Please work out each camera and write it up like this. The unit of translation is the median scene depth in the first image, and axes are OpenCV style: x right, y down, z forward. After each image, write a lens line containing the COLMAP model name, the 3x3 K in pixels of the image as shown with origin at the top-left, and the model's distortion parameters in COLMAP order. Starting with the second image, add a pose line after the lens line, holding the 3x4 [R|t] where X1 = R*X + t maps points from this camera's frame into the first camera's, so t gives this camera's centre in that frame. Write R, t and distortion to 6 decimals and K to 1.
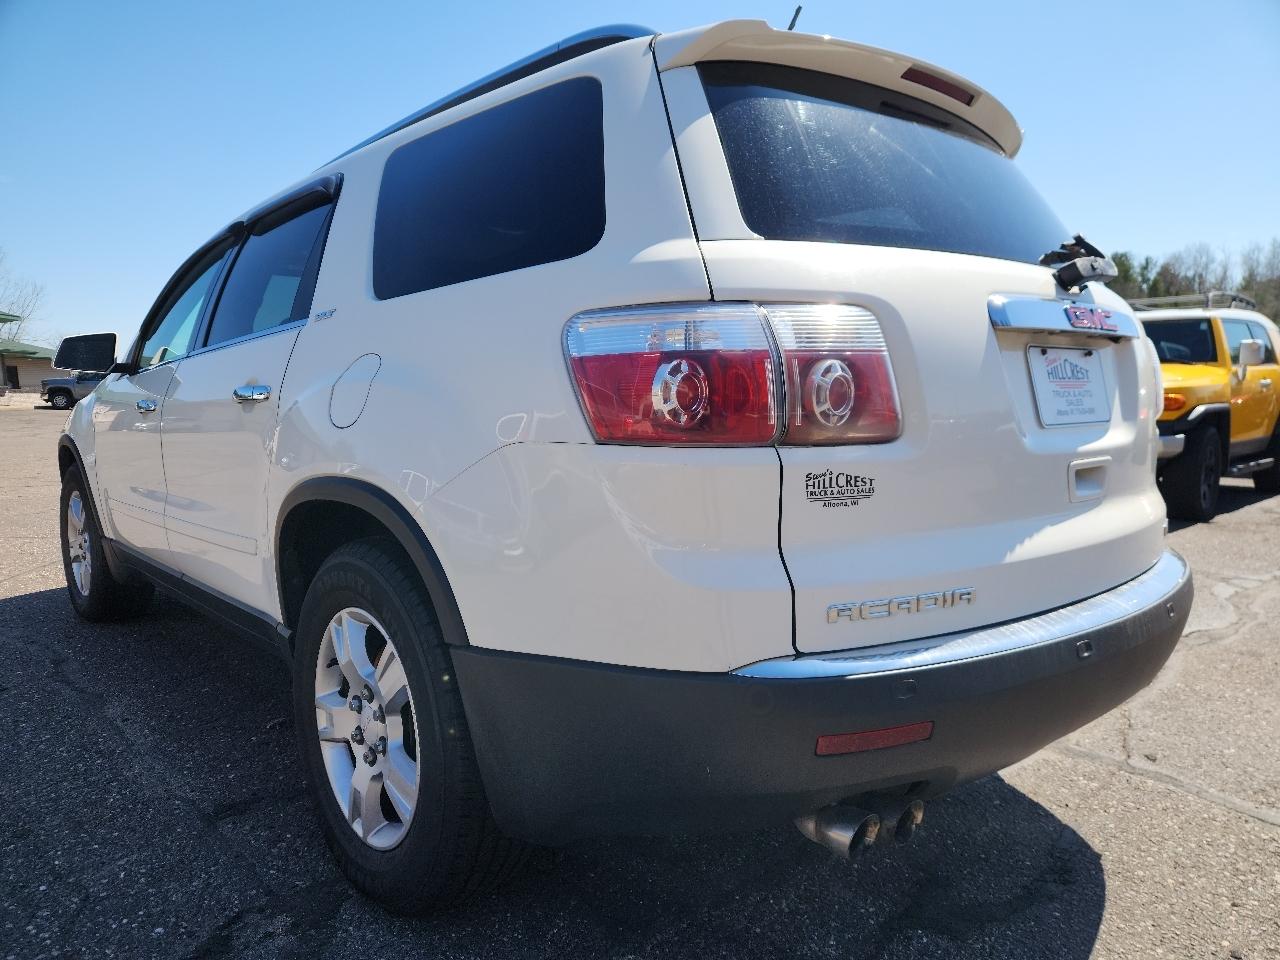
lens RADIAL K [[908.0, 0, 643.4], [0, 908.0, 480.2], [0, 0, 1]] dist [0.040101, -0.003094]
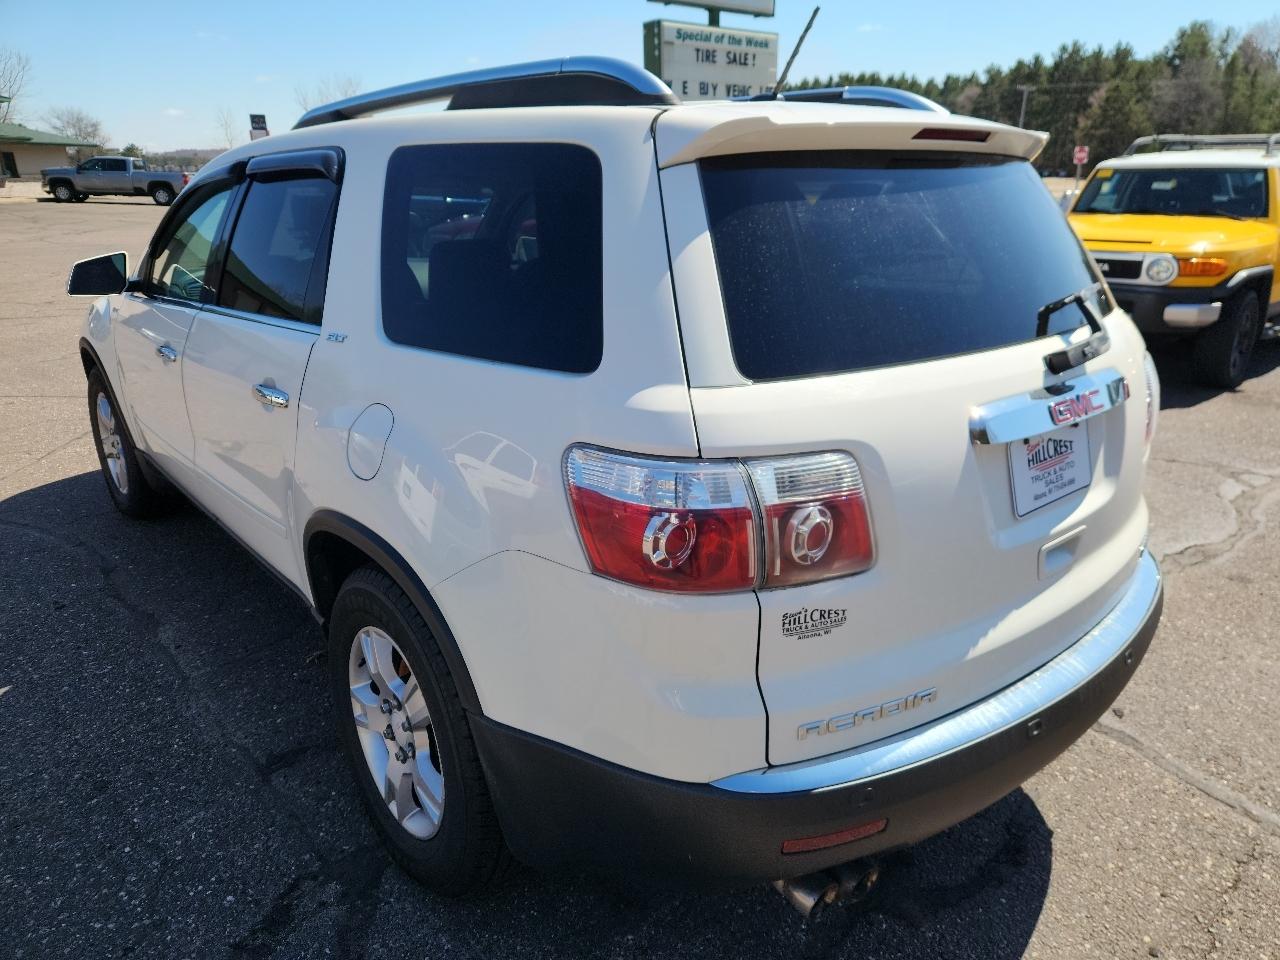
lens RADIAL K [[906.1, 0, 636.5], [0, 906.1, 480.4], [0, 0, 1]] dist [0.072618, -0.030830]
pose [[0.999598, 0.006666, -0.027563, 0.020934], [-0.001148, 0.980694, 0.195544, -0.255351], [0.028334, -0.195434, 0.980308, -0.035118]]
